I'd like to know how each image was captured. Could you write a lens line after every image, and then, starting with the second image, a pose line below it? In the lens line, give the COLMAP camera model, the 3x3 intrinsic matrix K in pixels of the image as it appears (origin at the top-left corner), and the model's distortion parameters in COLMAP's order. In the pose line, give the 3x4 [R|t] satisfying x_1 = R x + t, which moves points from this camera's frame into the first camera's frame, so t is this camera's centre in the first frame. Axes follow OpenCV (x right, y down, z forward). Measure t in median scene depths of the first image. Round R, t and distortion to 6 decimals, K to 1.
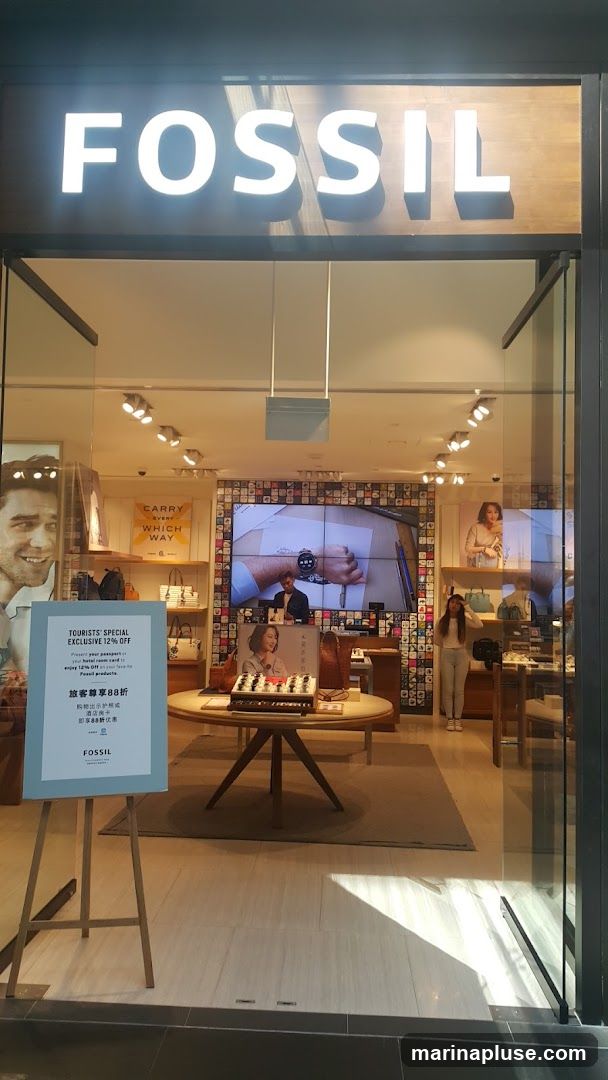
lens RADIAL K [[860.9, 0, 301.0], [0, 860.9, 535.9], [0, 0, 1]] dist [0.008509, 0.001924]
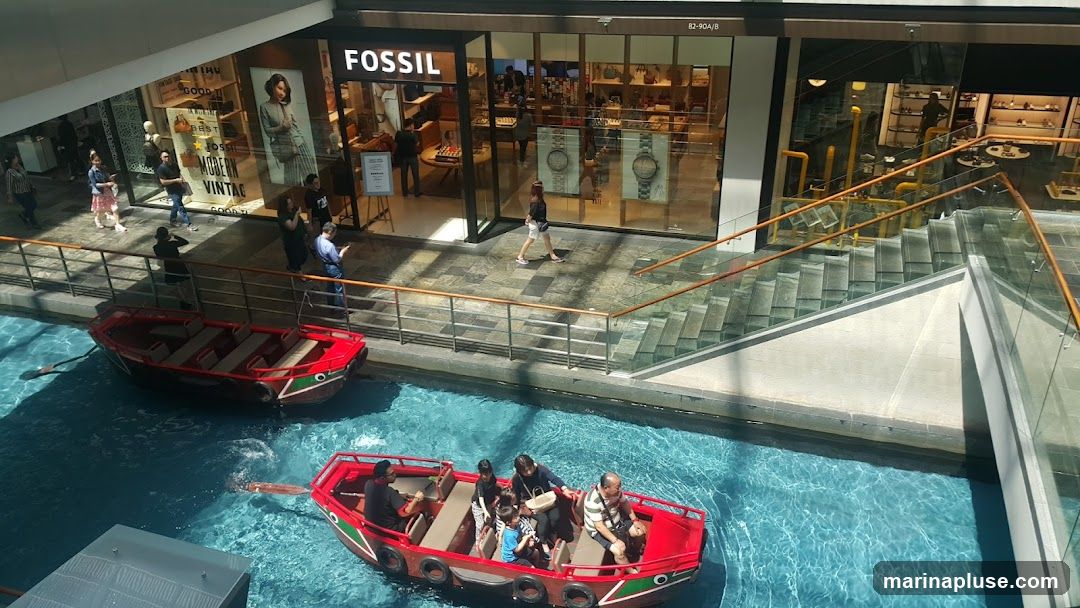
lens RADIAL K [[860.9, 0, 541.5], [0, 860.9, 302.9], [0, 0, 1]] dist [0.008509, 0.001924]
pose [[0.961173, 0.084269, -0.262764, 1.918291], [0.068855, 0.848868, 0.524101, -1.616741], [0.267218, -0.521844, 0.810107, -2.900567]]
